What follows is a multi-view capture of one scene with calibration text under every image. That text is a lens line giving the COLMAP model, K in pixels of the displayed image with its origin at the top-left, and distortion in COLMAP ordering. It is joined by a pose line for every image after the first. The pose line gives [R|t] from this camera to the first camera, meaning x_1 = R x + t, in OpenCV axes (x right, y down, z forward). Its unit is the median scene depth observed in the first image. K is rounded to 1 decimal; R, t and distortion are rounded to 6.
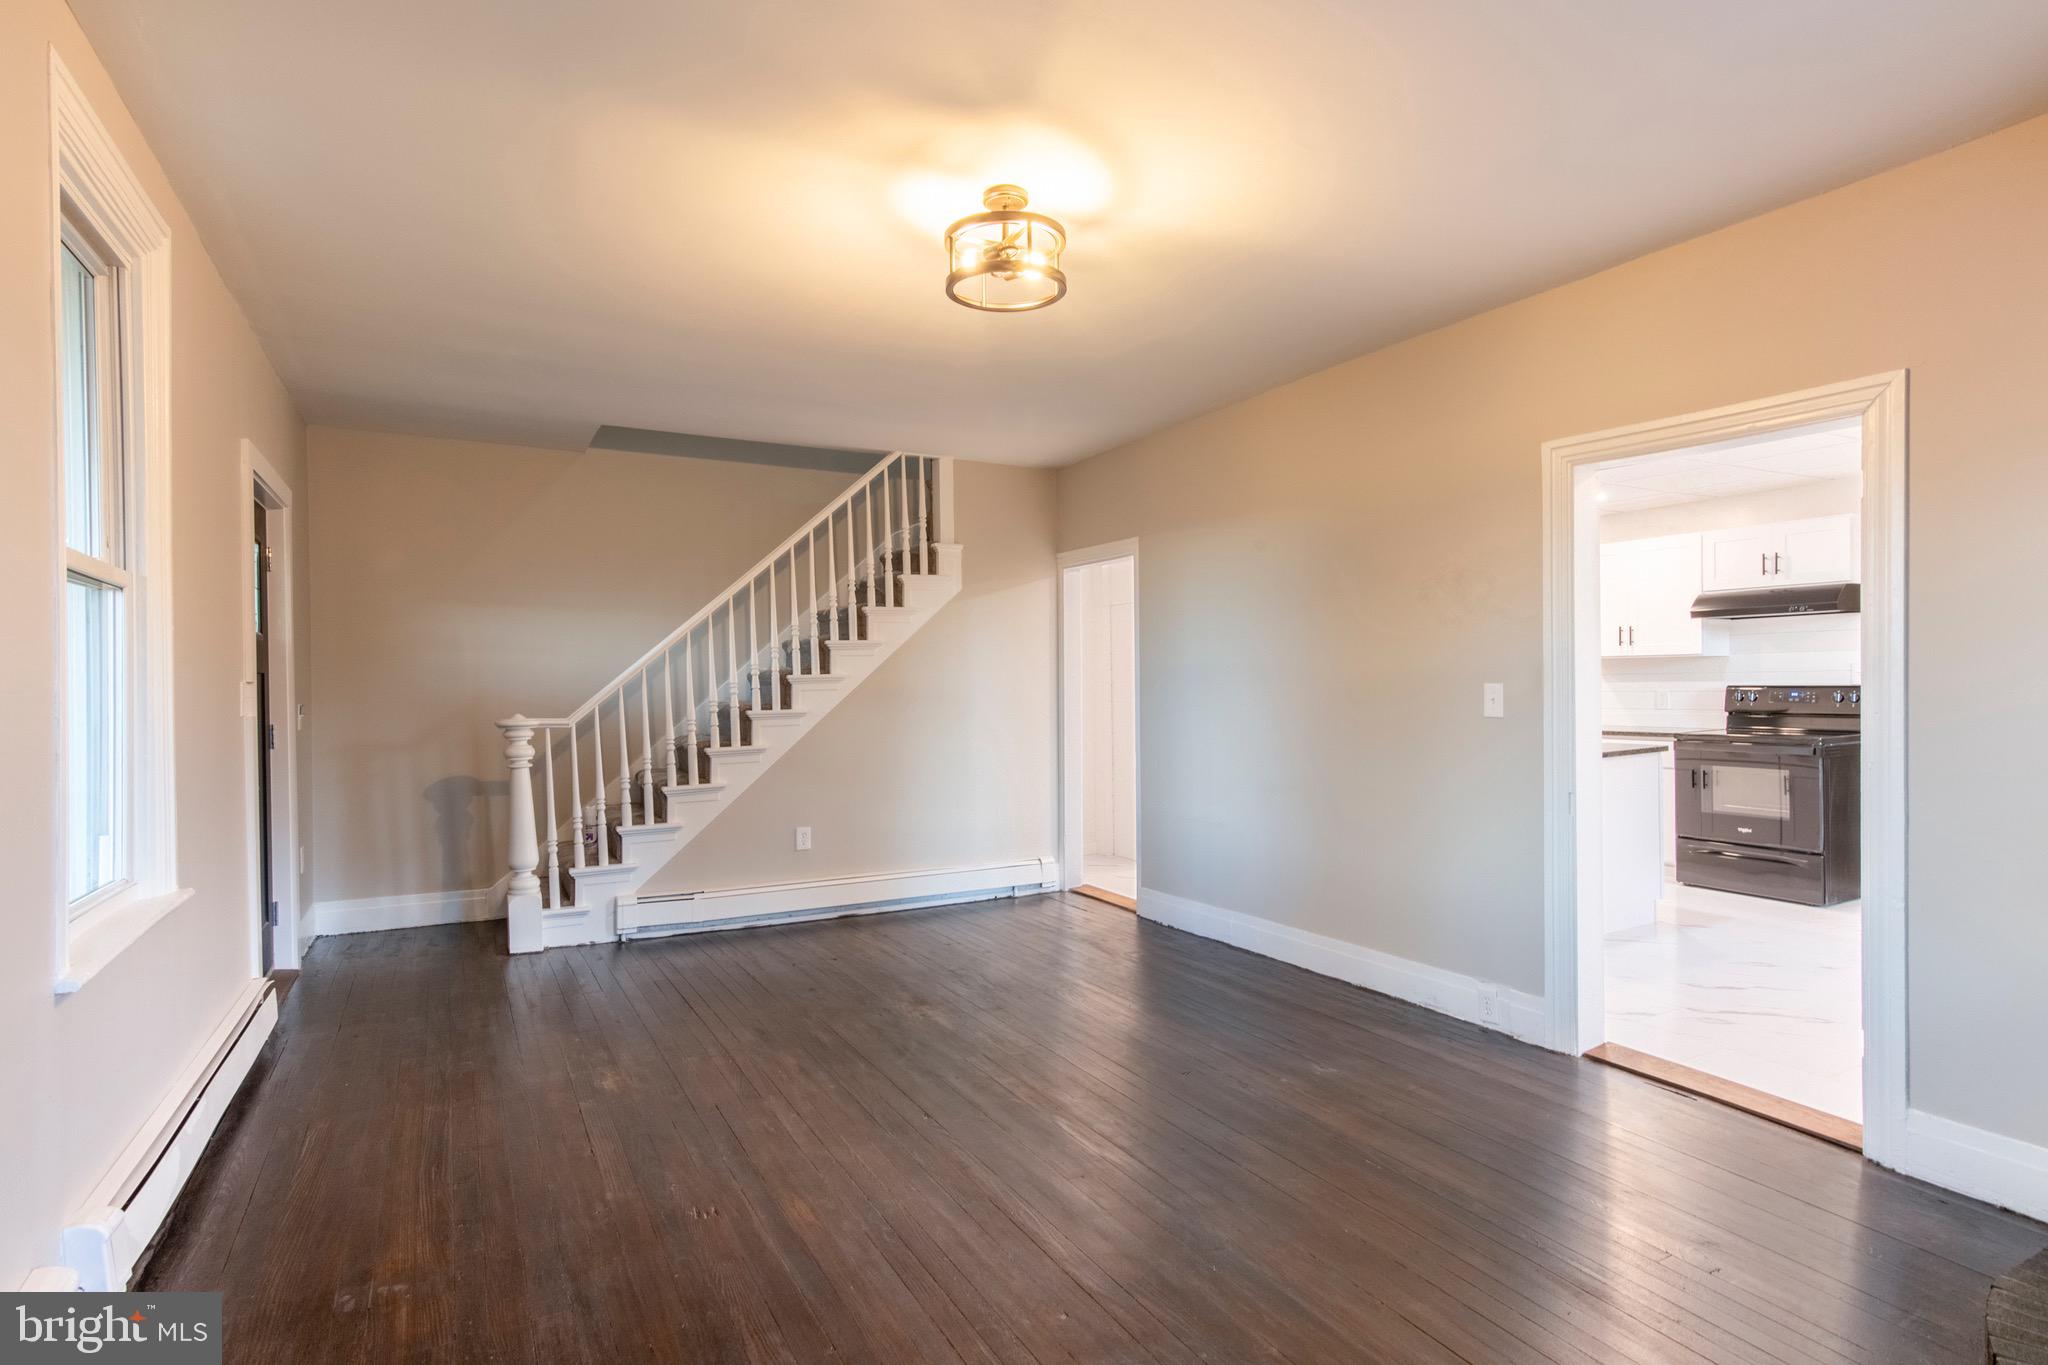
lens RADIAL K [[1038.6, 0, 1022.9], [0, 1038.6, 685.5], [0, 0, 1]] dist [-0.009228, 0.003356]
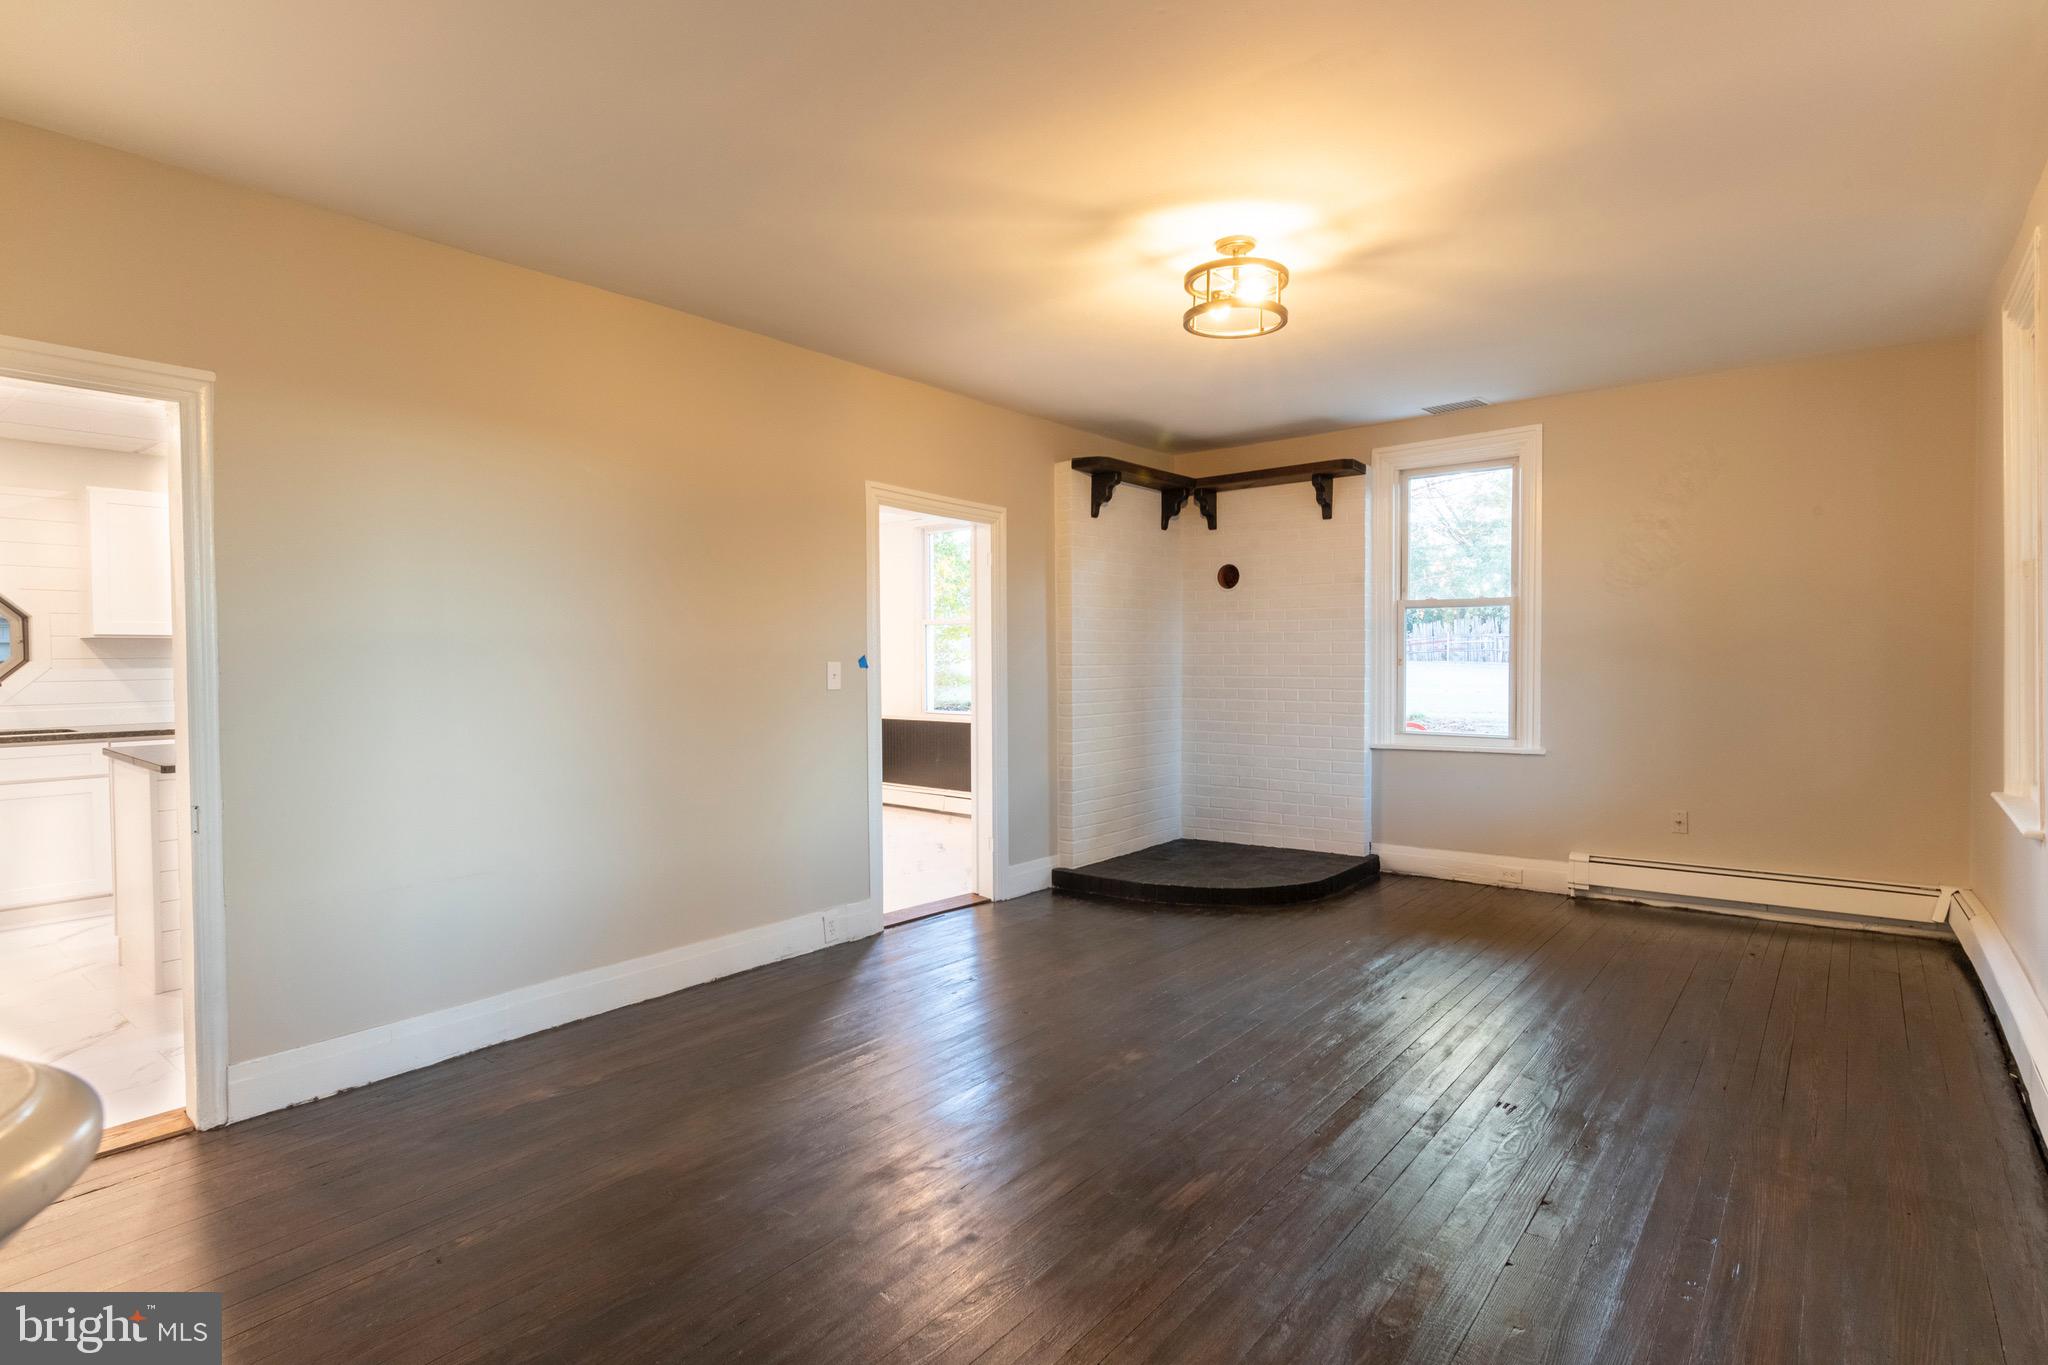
lens RADIAL K [[1038.6, 0, 1020.4], [0, 1038.6, 676.7], [0, 0, 1]] dist [-0.009228, 0.003356]
pose [[-0.385119, -0.007350, 0.922838, -0.749591], [0.010892, 0.999862, 0.012508, 0.002270], [-0.922803, 0.014868, -0.384986, 1.249032]]
